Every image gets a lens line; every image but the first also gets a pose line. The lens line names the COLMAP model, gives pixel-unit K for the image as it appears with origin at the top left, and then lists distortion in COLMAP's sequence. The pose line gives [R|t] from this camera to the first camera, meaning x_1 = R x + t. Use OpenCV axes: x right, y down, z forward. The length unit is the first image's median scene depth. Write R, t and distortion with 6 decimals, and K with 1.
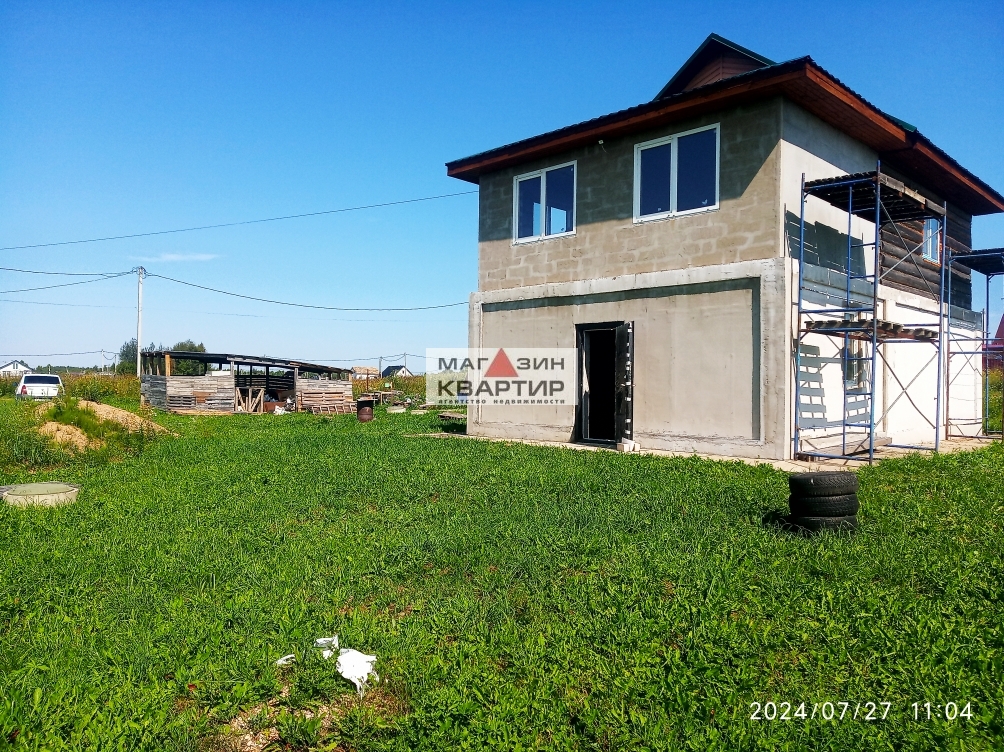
lens RADIAL K [[762.7, 0, 496.1], [0, 762.7, 367.8], [0, 0, 1]] dist [0.027767, -0.047665]
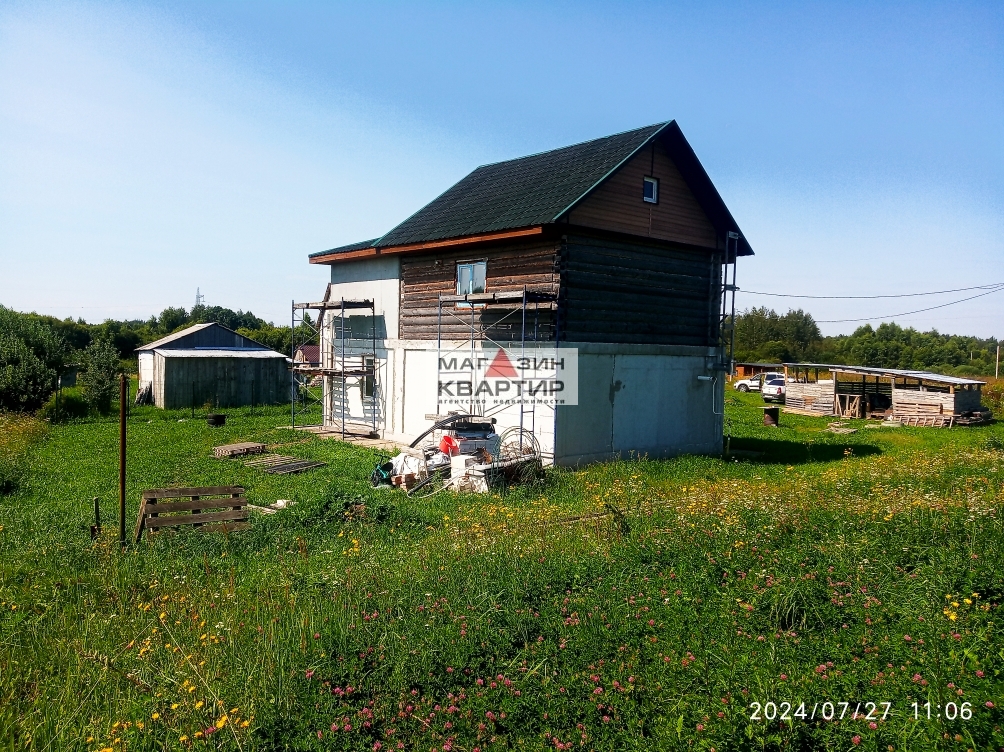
lens RADIAL K [[762.7, 0, 501.9], [0, 762.7, 376.1], [0, 0, 1]] dist [0.027767, -0.047665]
pose [[-0.059674, 0.024014, -0.997929, 2.497345], [-0.001559, 0.999707, 0.024150, -0.085553], [0.998217, 0.002997, -0.059619, 1.587775]]
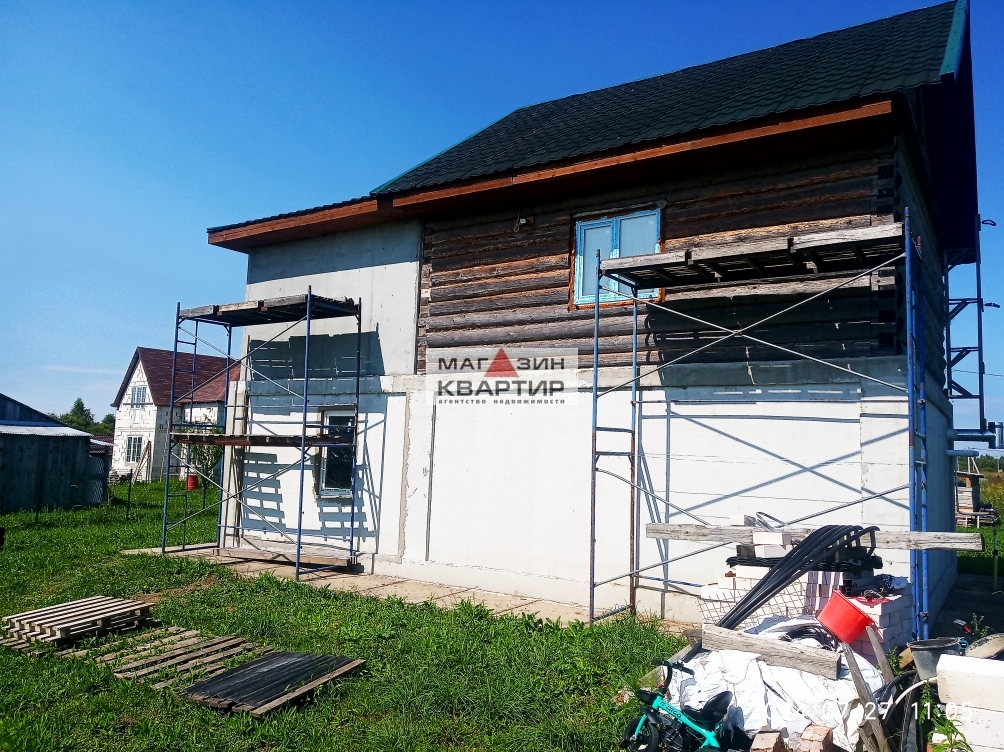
lens RADIAL K [[762.7, 0, 497.4], [0, 762.7, 375.6], [0, 0, 1]] dist [0.027767, -0.047665]
pose [[0.204706, -0.106533, -0.973009, 1.588712], [-0.009549, 0.993795, -0.110818, -0.021965], [0.978777, 0.031976, 0.202419, 1.120861]]
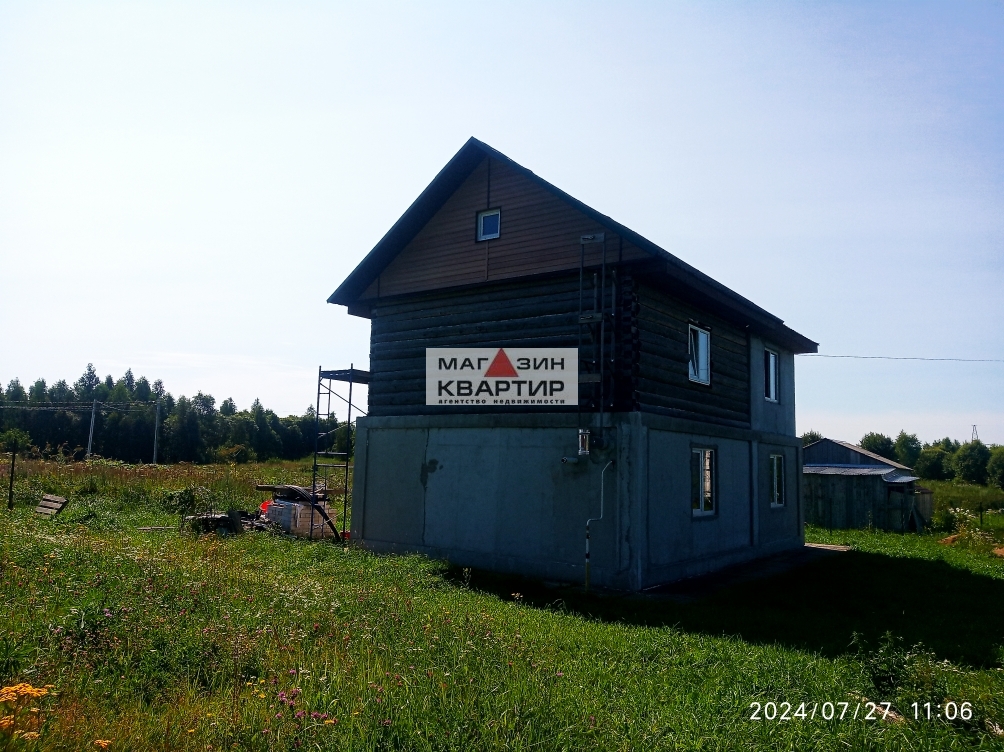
lens RADIAL K [[762.7, 0, 504.3], [0, 762.7, 372.5], [0, 0, 1]] dist [0.027767, -0.047665]
pose [[-0.983655, -0.058561, -0.170276, 1.018886], [-0.034073, 0.989088, -0.143334, -0.002068], [0.176812, -0.135189, -0.974916, 3.070386]]
